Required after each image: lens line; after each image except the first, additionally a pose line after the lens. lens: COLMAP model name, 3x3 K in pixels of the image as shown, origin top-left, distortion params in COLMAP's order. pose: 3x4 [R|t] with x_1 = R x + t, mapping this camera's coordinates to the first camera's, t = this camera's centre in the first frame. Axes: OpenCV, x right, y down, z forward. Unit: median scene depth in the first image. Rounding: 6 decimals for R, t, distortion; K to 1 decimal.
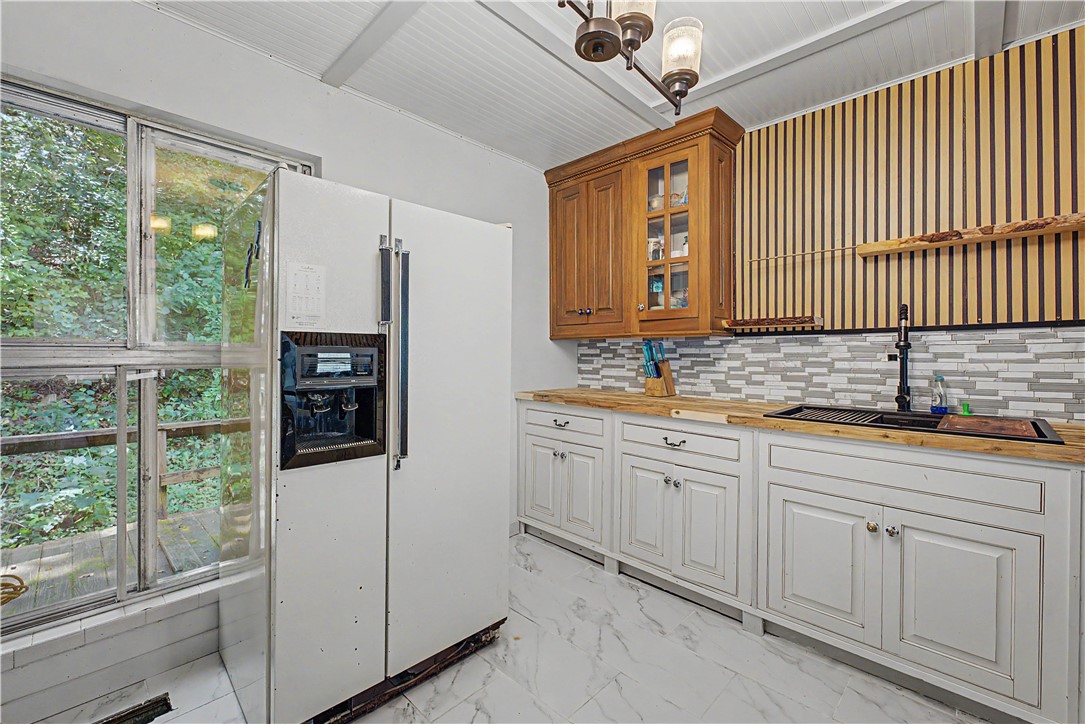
lens RADIAL K [[446.8, 0, 530.8], [0, 446.8, 353.3], [0, 0, 1]] dist [0.002757, 0.000749]
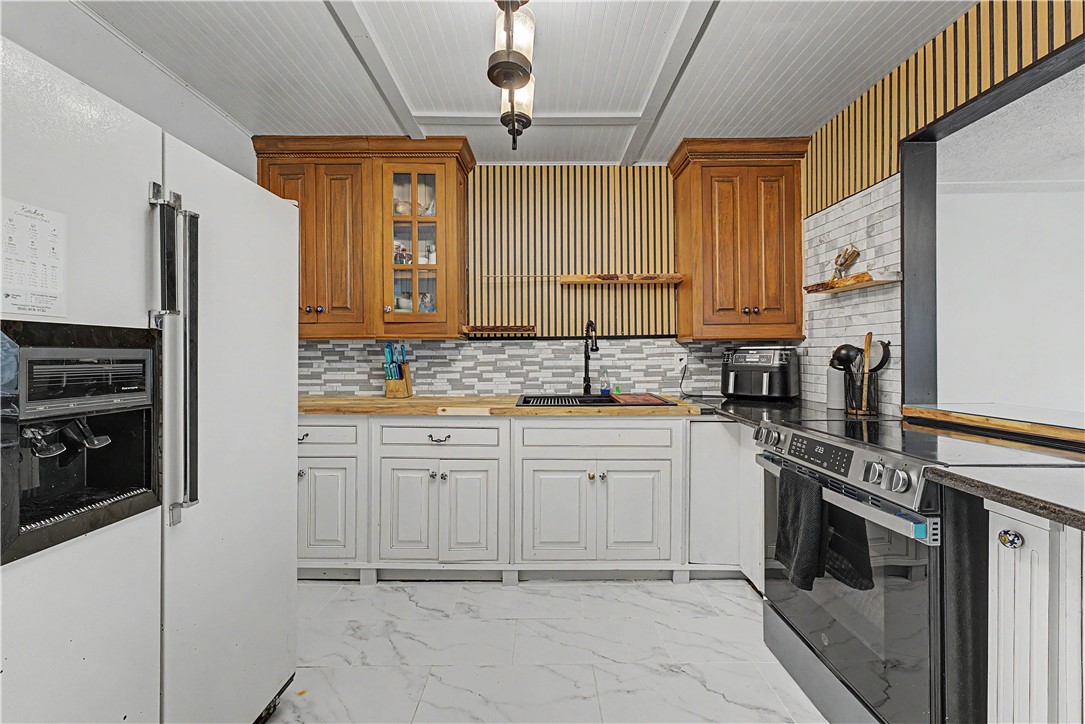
lens RADIAL K [[446.8, 0, 525.4], [0, 446.8, 357.2], [0, 0, 1]] dist [0.002757, 0.000749]
pose [[0.724605, -0.008339, 0.689114, -0.274286], [0.005769, 0.999965, 0.006035, -0.000607], [-0.689140, -0.000398, 0.724628, 0.085508]]
